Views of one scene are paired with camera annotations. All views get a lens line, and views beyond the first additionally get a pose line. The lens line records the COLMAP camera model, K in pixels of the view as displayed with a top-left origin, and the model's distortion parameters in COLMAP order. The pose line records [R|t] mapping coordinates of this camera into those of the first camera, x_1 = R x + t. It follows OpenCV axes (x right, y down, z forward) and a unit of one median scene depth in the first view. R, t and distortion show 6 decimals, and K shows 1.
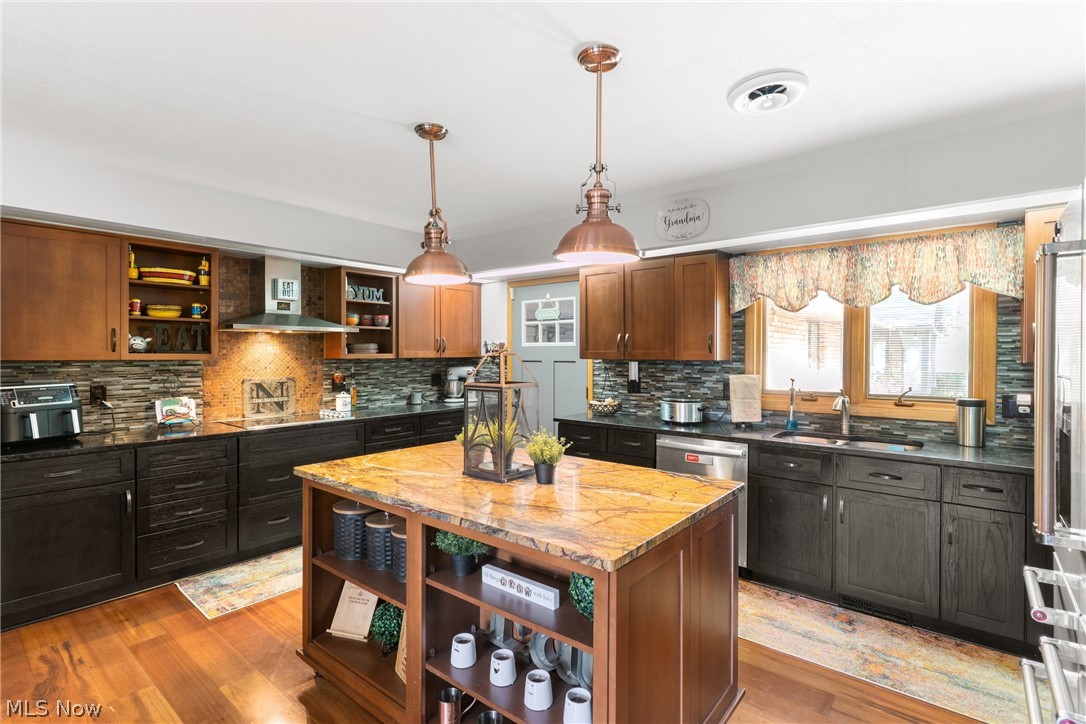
lens RADIAL K [[522.5, 0, 539.7], [0, 522.5, 357.5], [0, 0, 1]] dist [-0.000535, 0.000720]
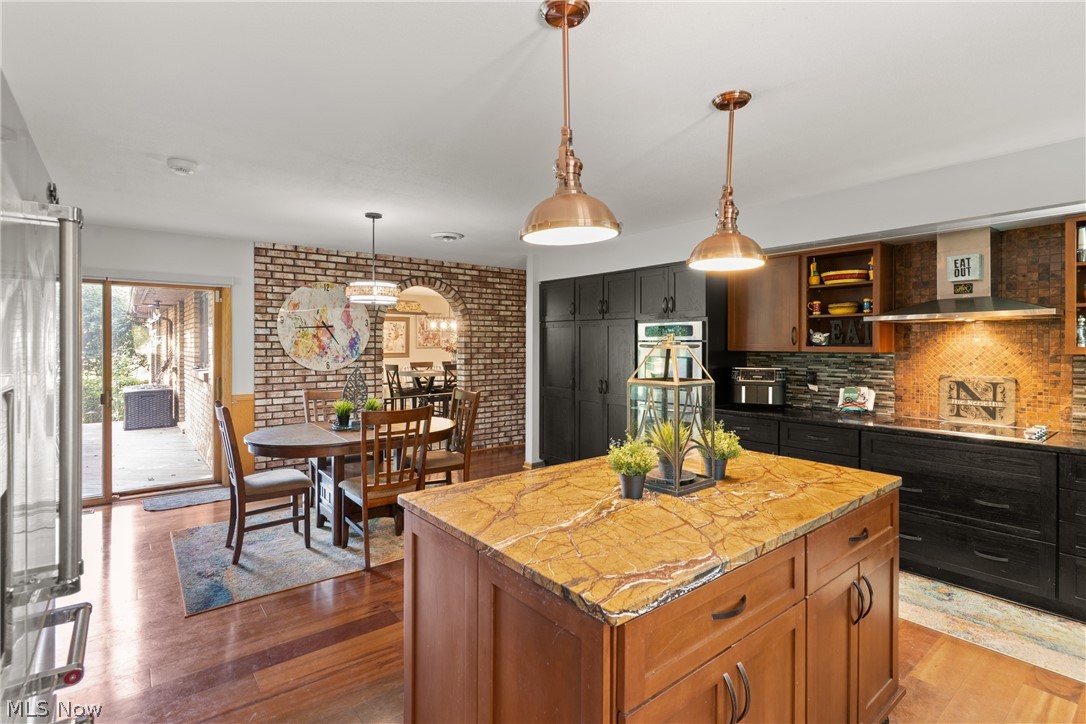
lens RADIAL K [[522.5, 0, 541.5], [0, 522.5, 351.6], [0, 0, 1]] dist [-0.000535, 0.000720]
pose [[-0.211627, 0.010209, -0.977297, 0.480965], [-0.008407, 0.999889, 0.012266, -0.004593], [0.977314, 0.010812, -0.211517, 0.565986]]
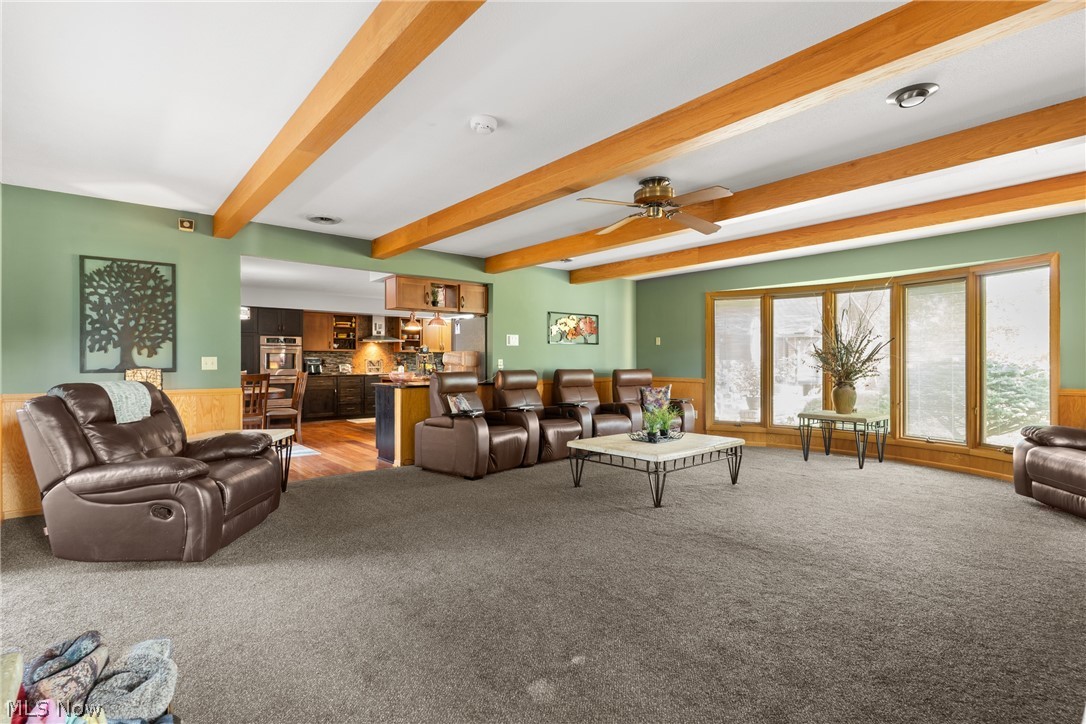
lens RADIAL K [[522.5, 0, 542.7], [0, 522.5, 363.0], [0, 0, 1]] dist [-0.000535, 0.000720]
pose [[0.985491, -0.001036, -0.169722, 0.899615], [0.000503, 0.999995, -0.003186, 0.077041], [0.169724, 0.003055, 0.985487, -1.702531]]
